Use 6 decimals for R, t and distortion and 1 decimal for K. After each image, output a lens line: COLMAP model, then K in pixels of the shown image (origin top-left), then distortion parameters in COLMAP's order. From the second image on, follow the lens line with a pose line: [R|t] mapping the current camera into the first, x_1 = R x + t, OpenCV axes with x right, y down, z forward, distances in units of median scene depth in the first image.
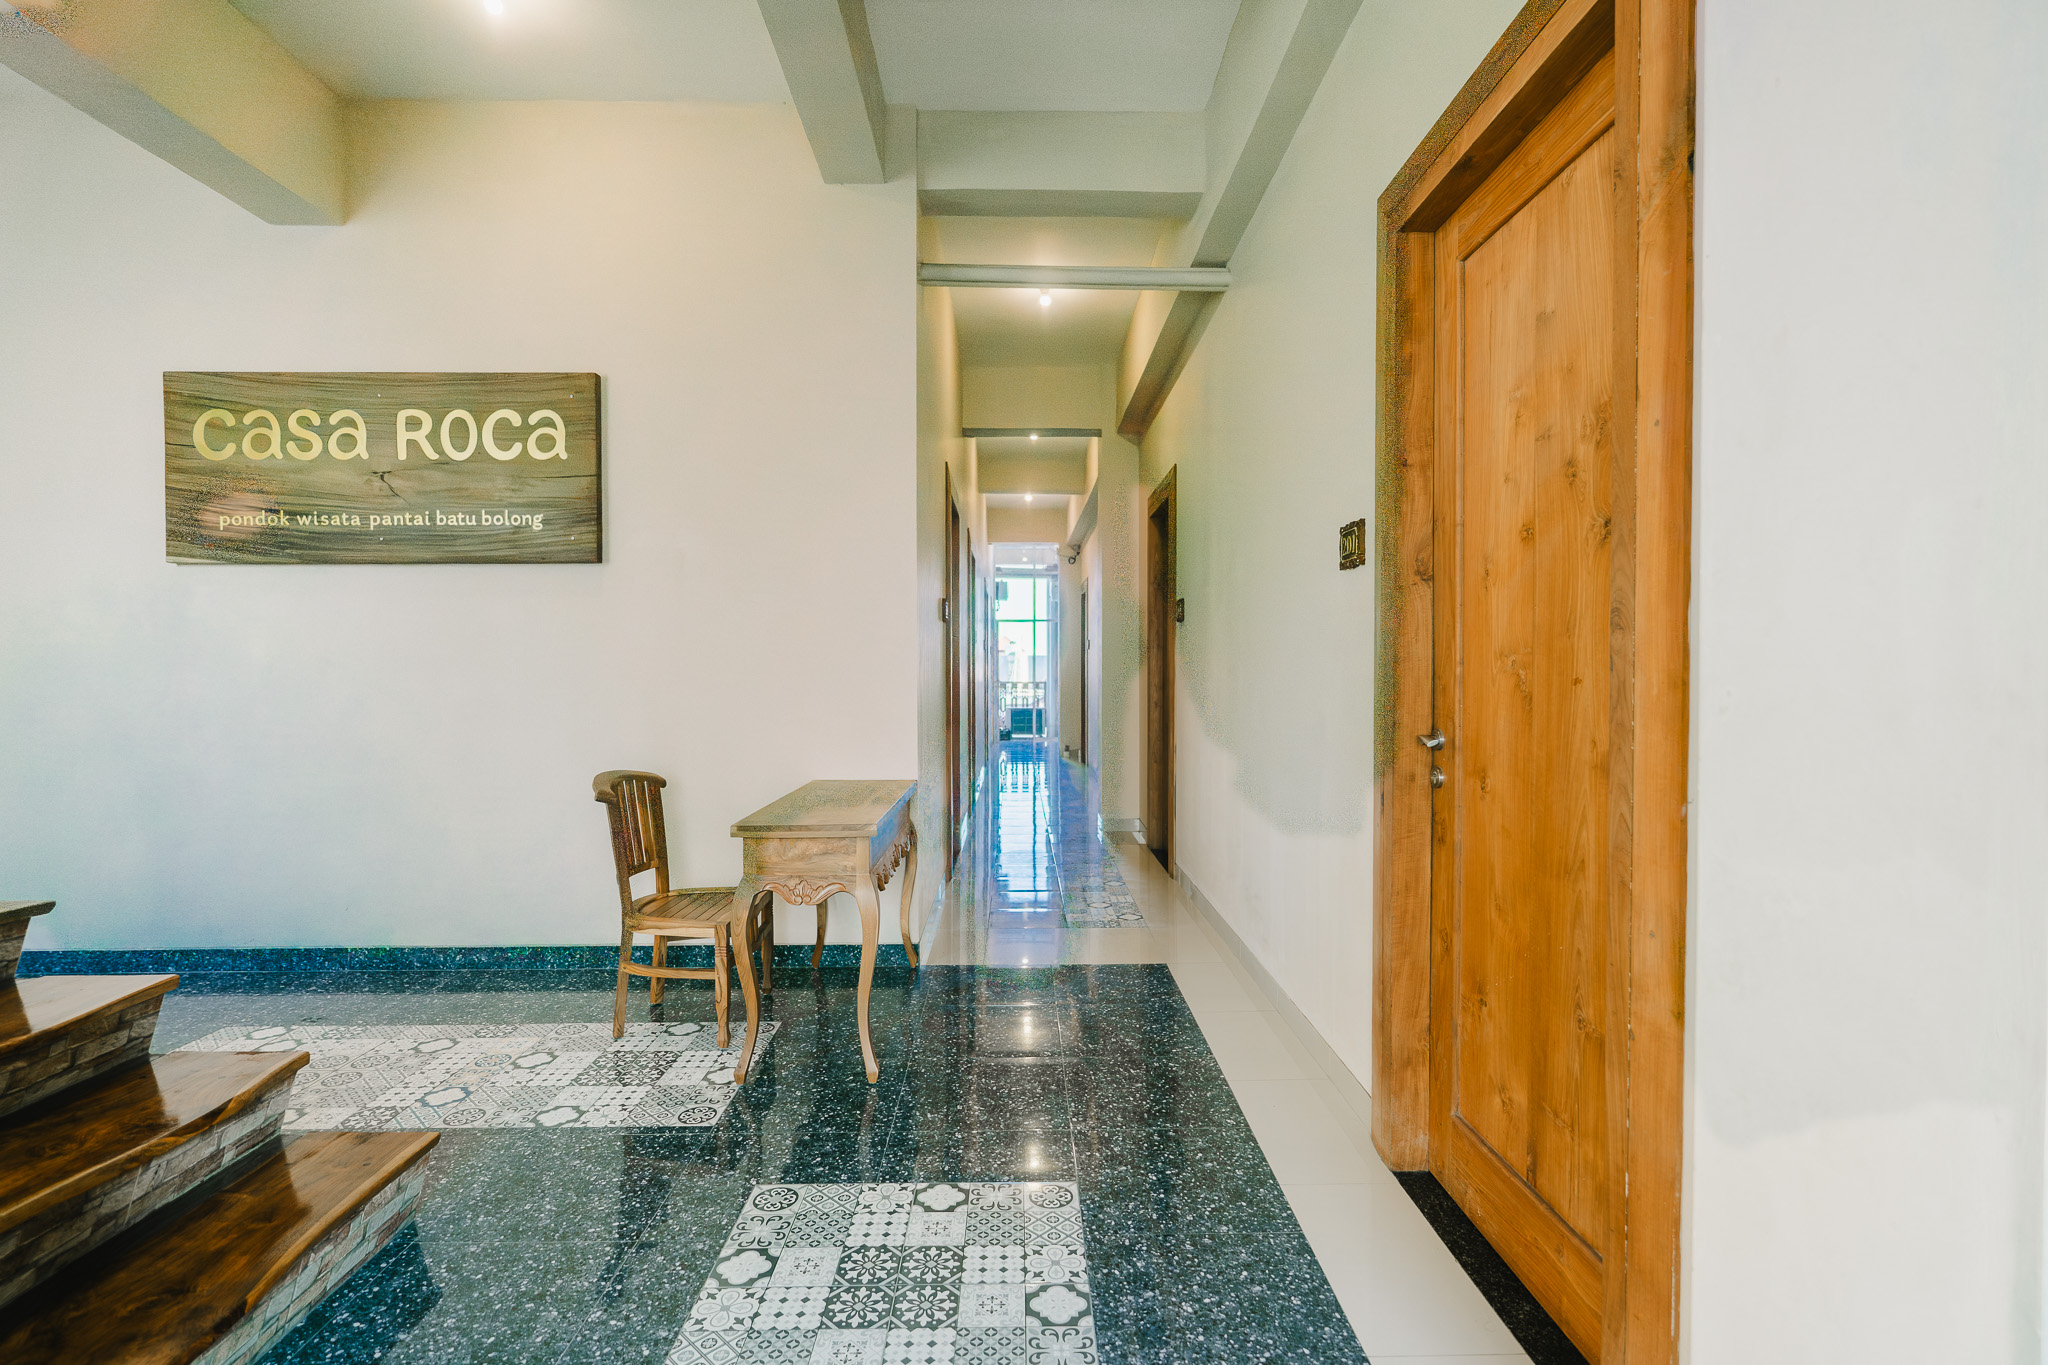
lens RADIAL K [[962.0, 0, 1027.2], [0, 962.0, 688.8], [0, 0, 1]] dist [0.000168, 0.000169]
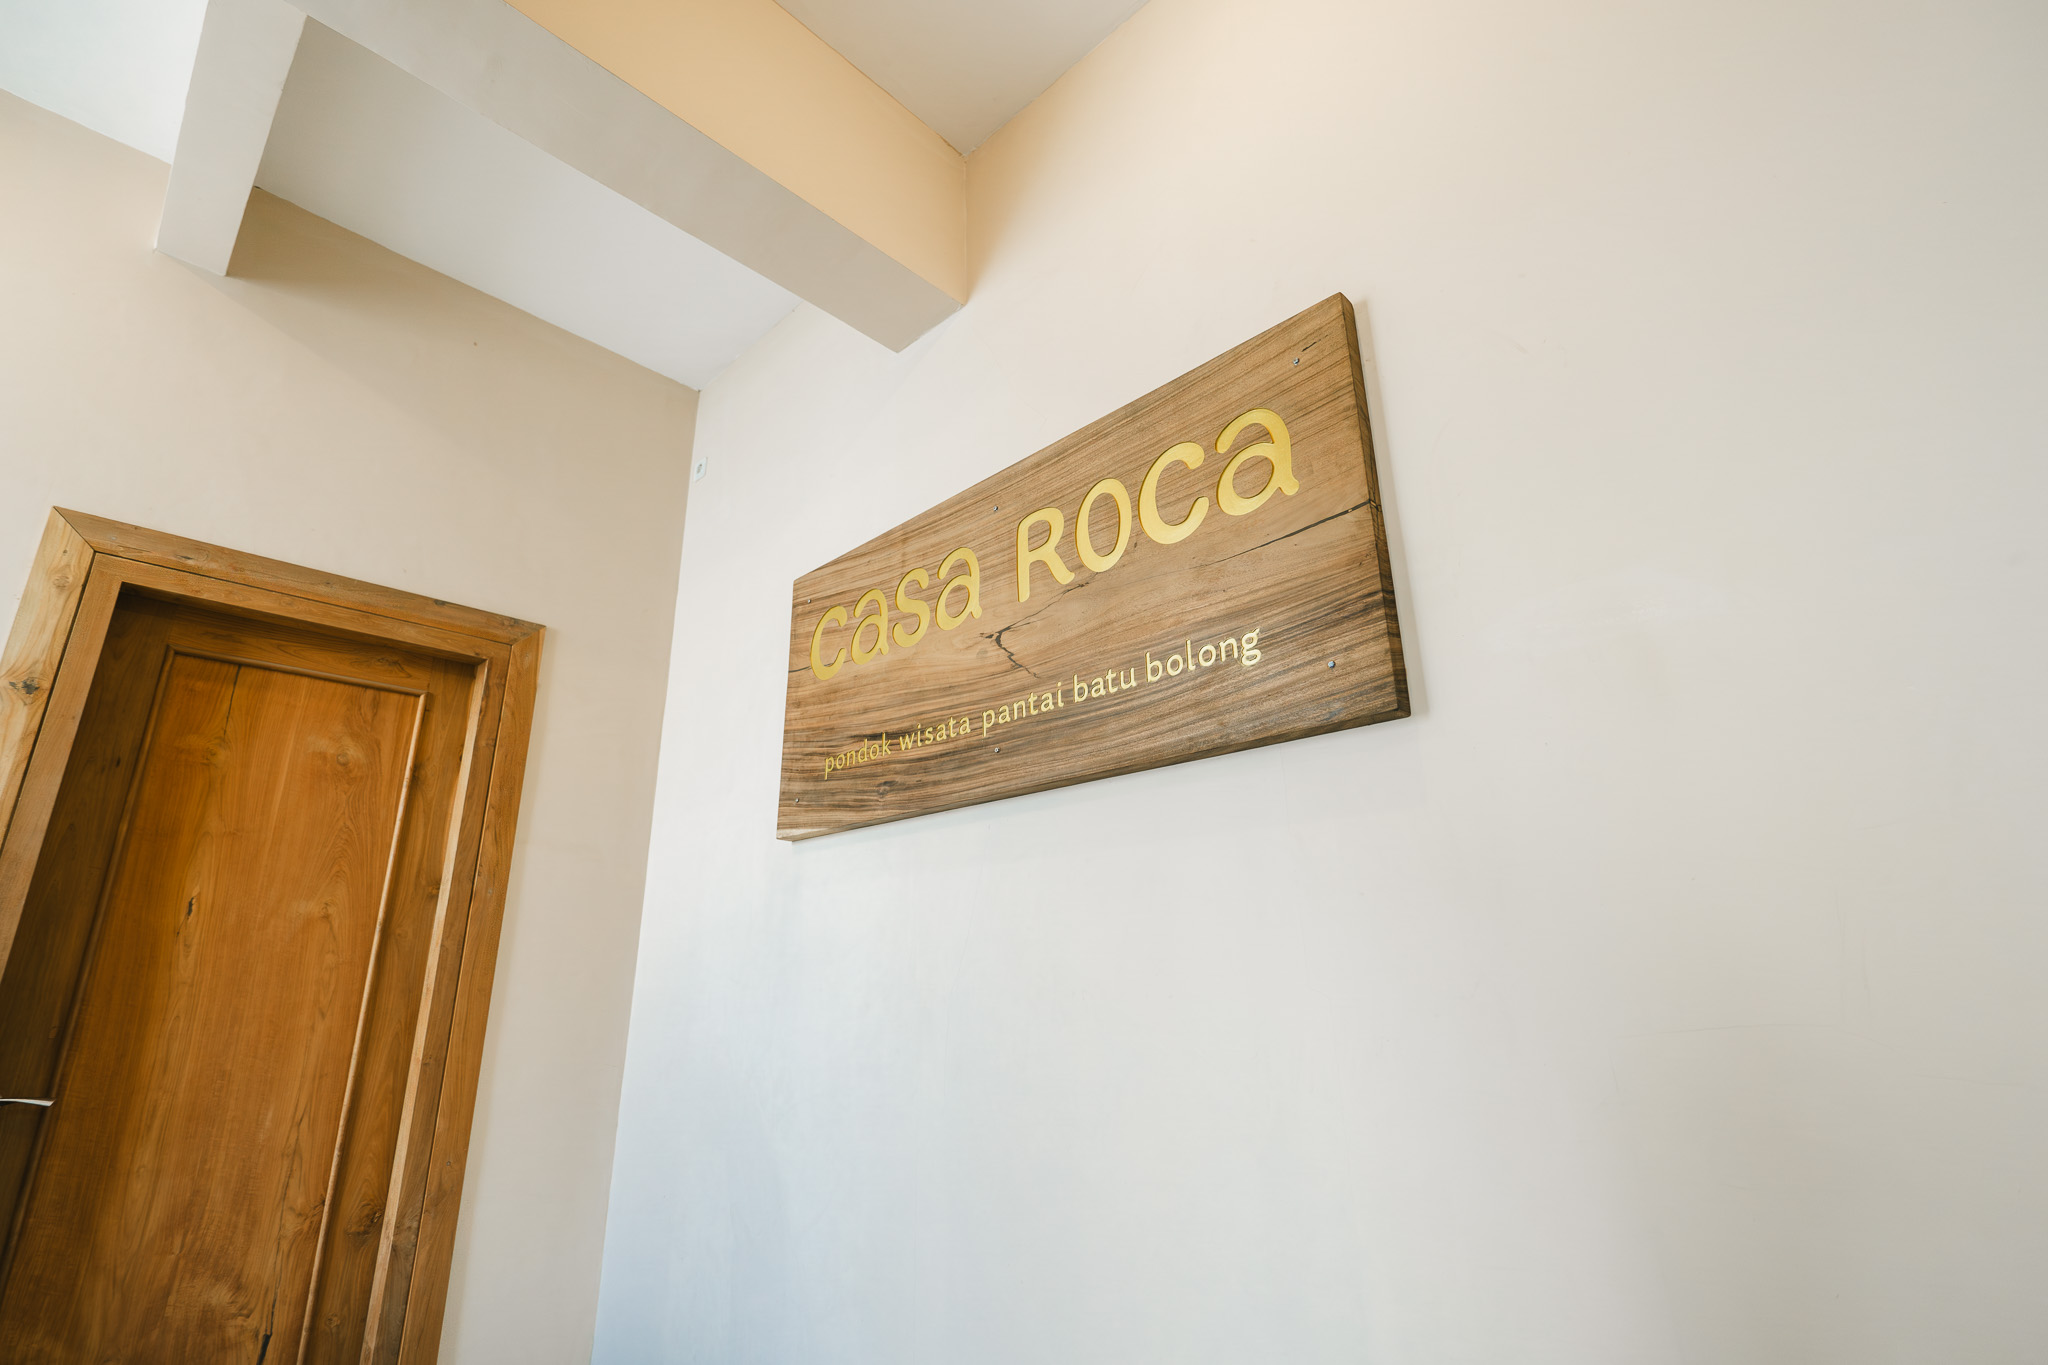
lens RADIAL K [[938.9, 0, 1029.9], [0, 938.9, 688.2], [0, 0, 1]] dist [-0.002655, -0.000216]
pose [[0.711370, -0.218335, -0.668044, -0.305258], [-0.000556, 0.950347, -0.311191, -0.027307], [0.702817, 0.221744, 0.675927, 0.655448]]
